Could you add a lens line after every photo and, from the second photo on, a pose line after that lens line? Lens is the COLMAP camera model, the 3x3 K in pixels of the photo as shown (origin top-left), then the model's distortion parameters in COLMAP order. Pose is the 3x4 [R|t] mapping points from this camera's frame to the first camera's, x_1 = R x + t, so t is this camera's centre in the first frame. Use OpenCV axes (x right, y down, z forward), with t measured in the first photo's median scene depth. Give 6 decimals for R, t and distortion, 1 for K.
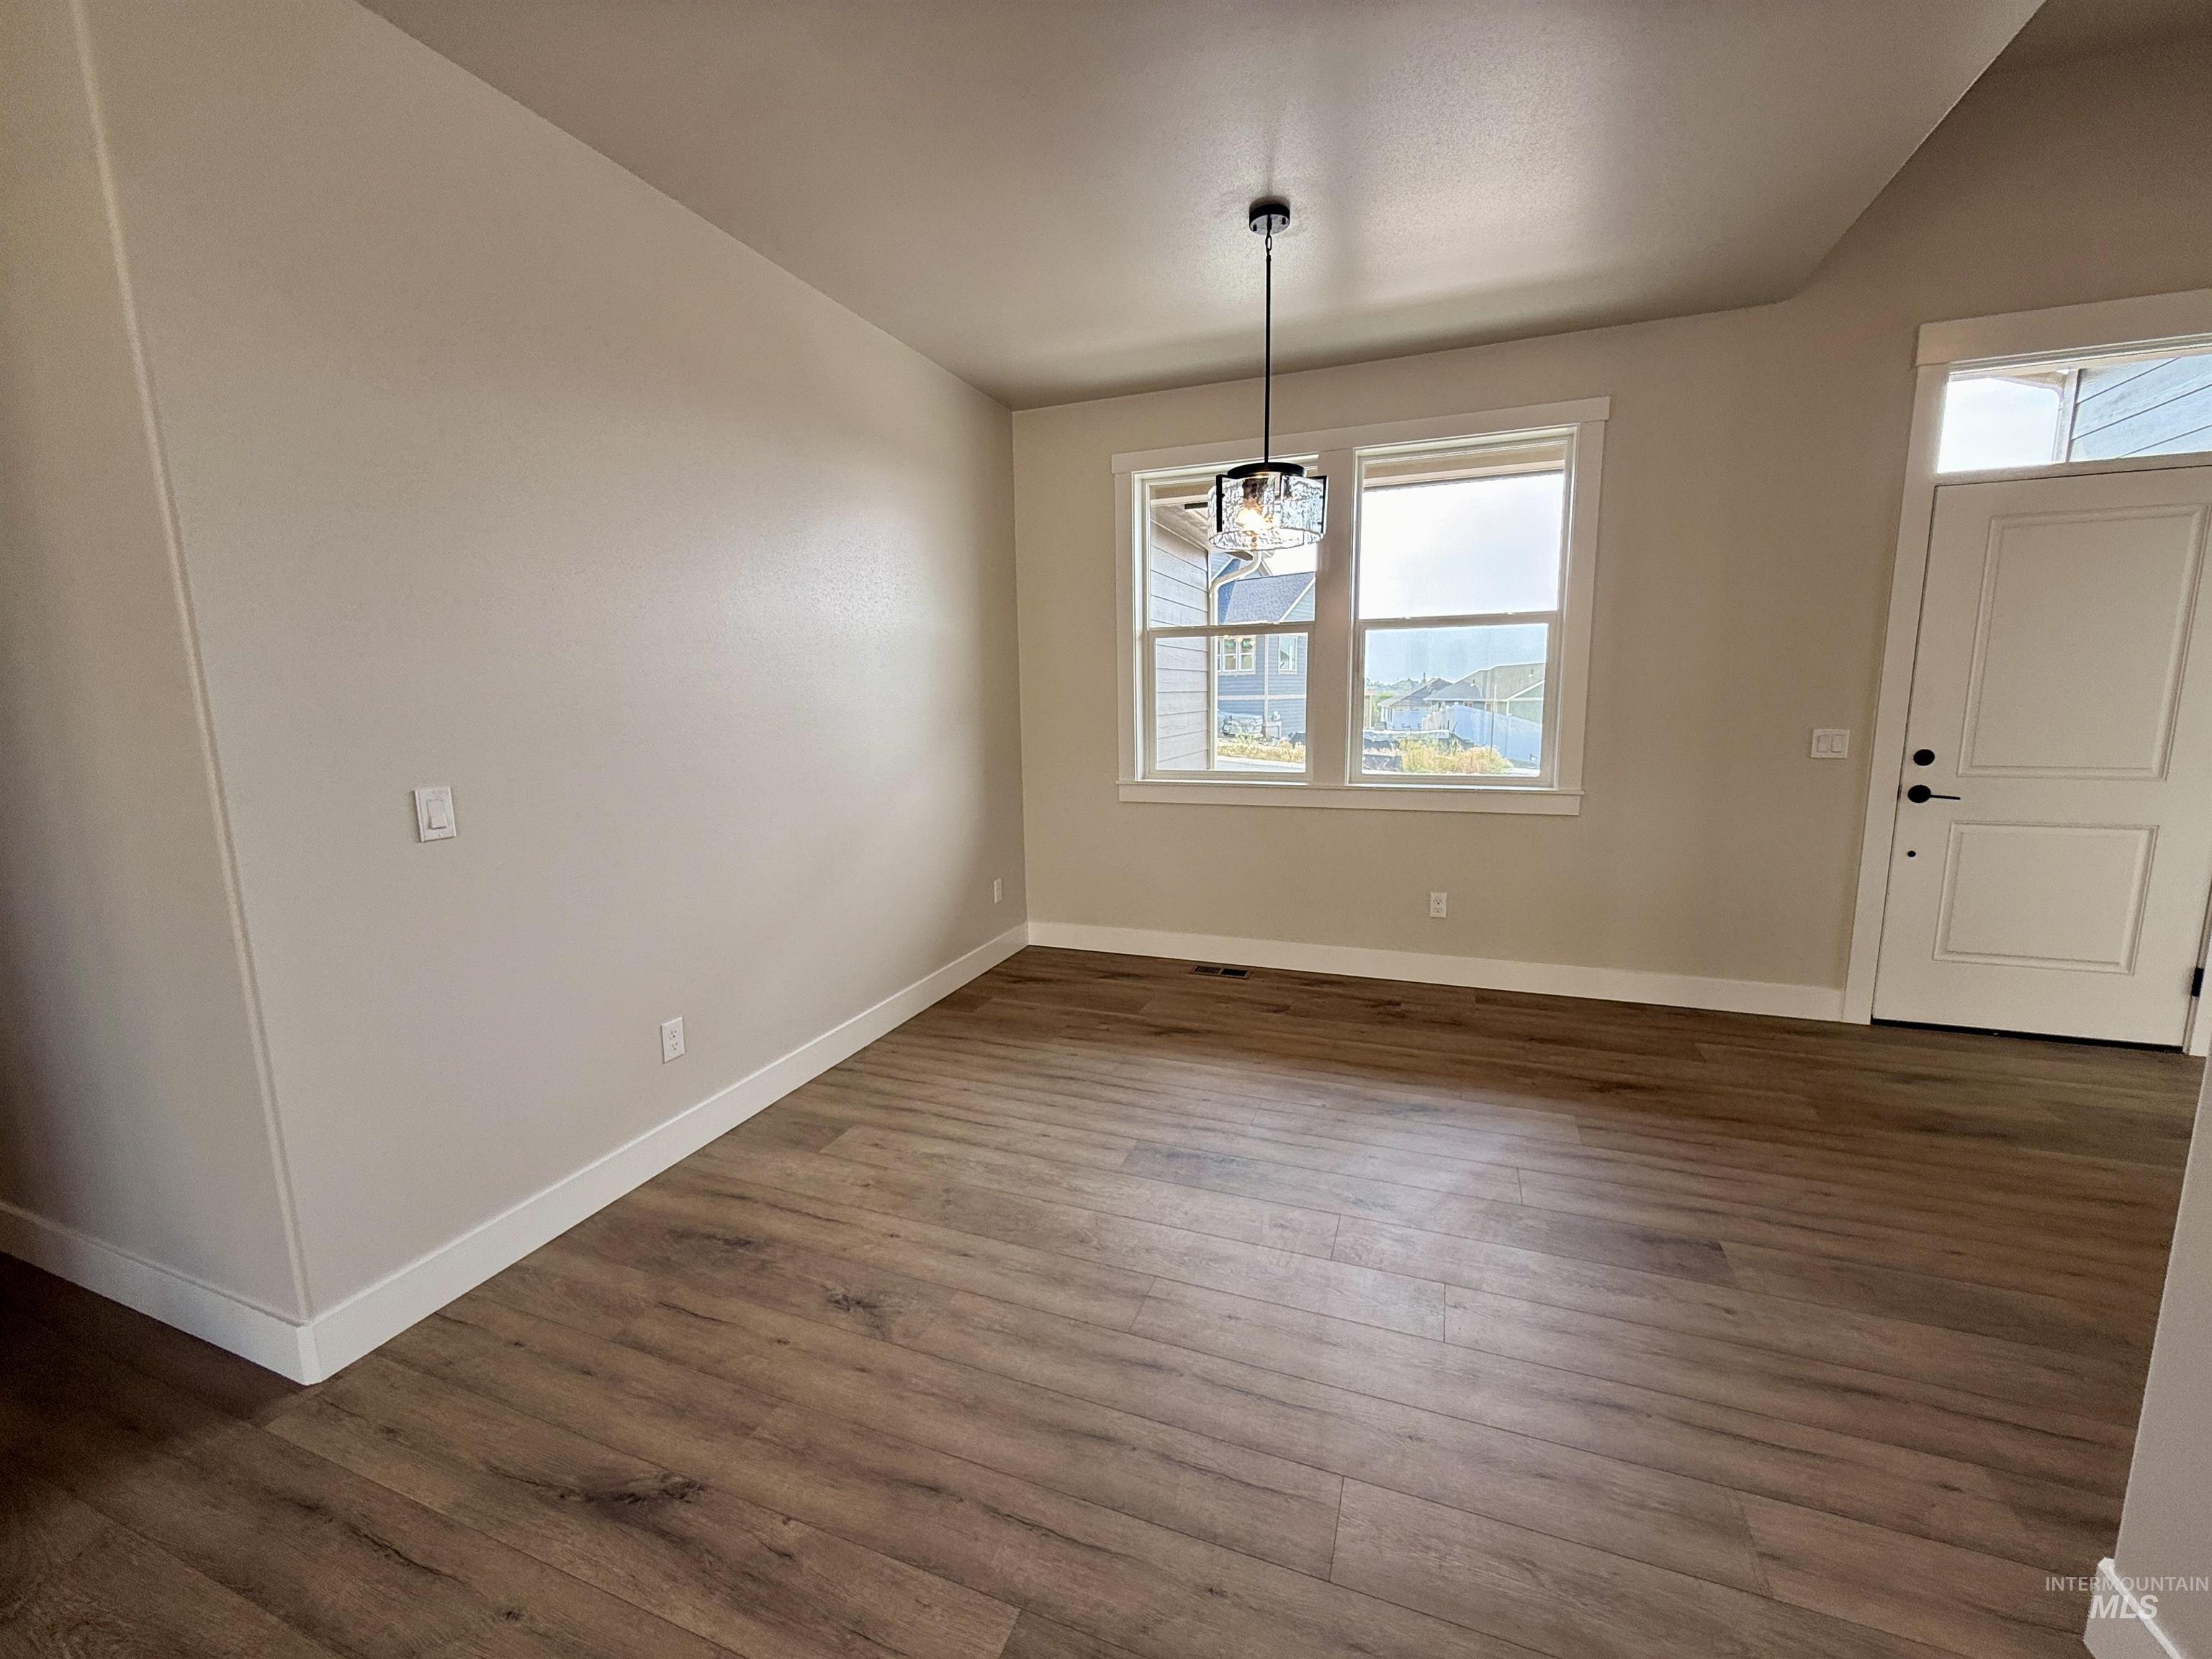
lens RADIAL K [[880.5, 0, 1123.7], [0, 880.5, 823.5], [0, 0, 1]] dist [0.000494, -0.000108]
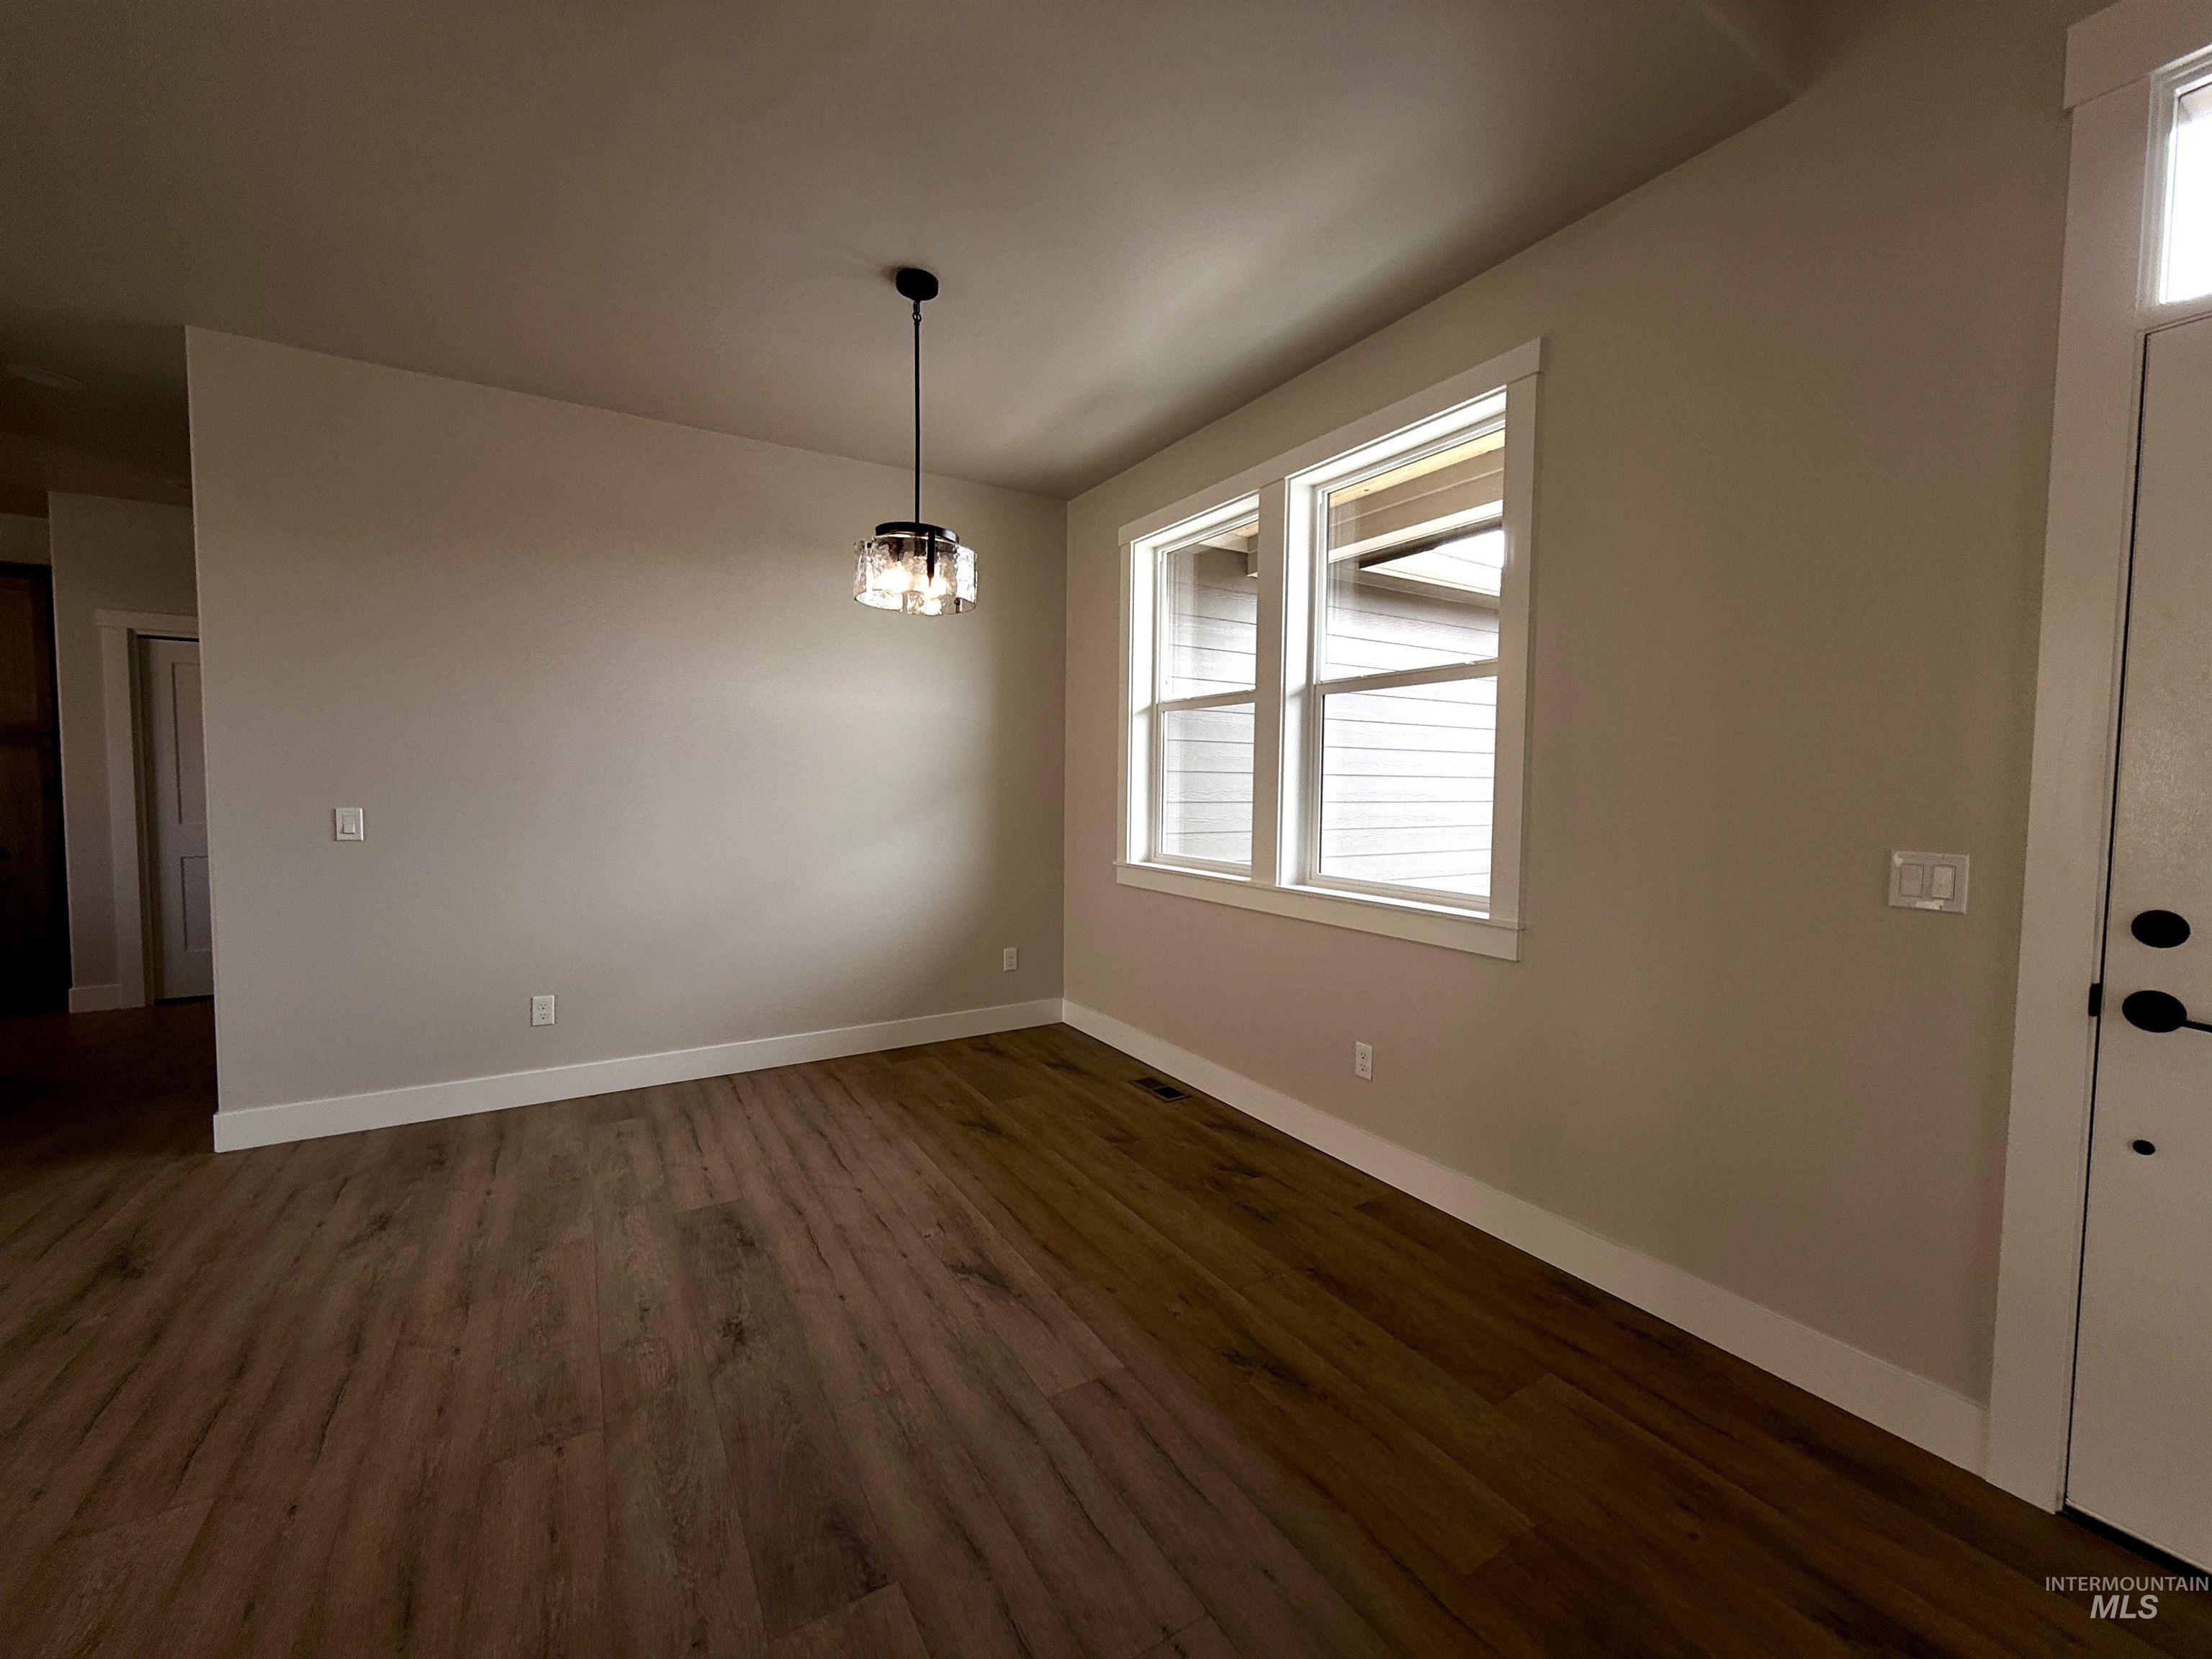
lens RADIAL K [[880.5, 0, 1111.3], [0, 880.5, 825.7], [0, 0, 1]] dist [0.000494, -0.000108]
pose [[0.788944, 0.053271, -0.612152, 0.748878], [-0.111224, 0.992159, -0.057006, -0.042369], [0.604315, 0.113061, 0.788683, 0.328946]]
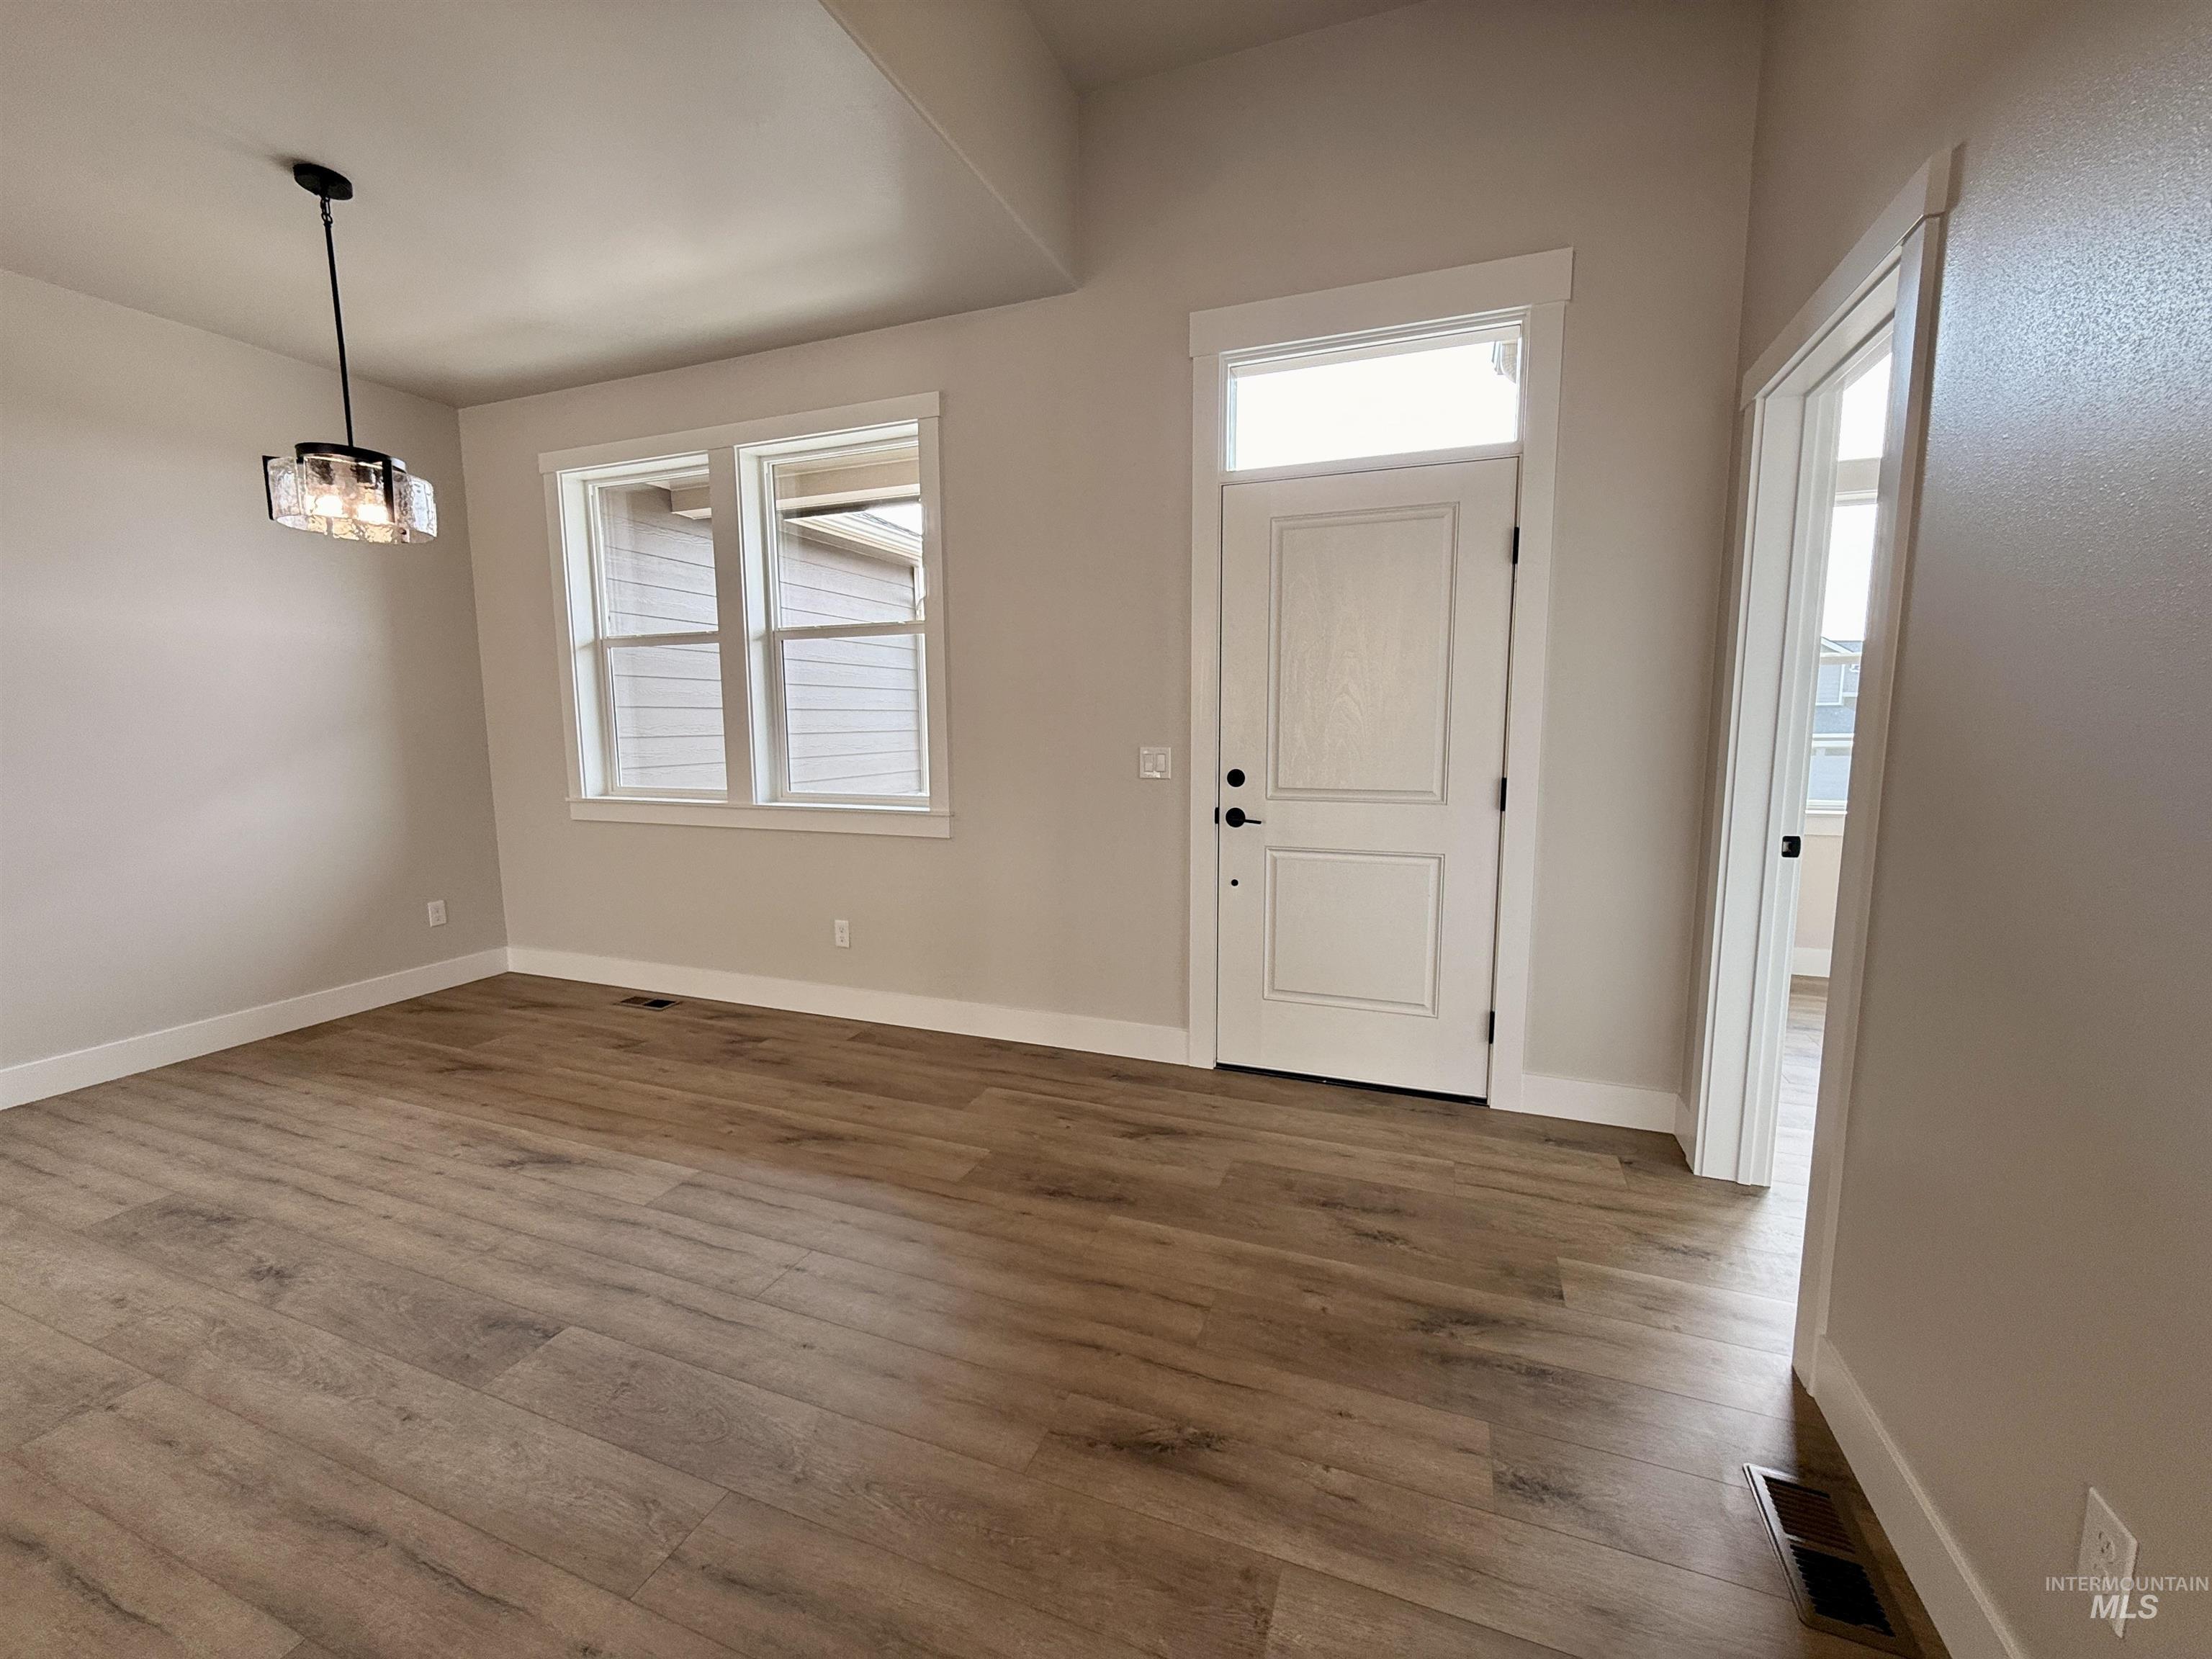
lens RADIAL K [[880.5, 0, 1112.9], [0, 880.5, 830.6], [0, 0, 1]] dist [0.000494, -0.000108]
pose [[0.999939, 0.009837, -0.005078, 0.770966], [-0.009935, 0.999755, -0.019766, -0.000768], [0.004883, 0.019815, 0.999792, 0.081572]]
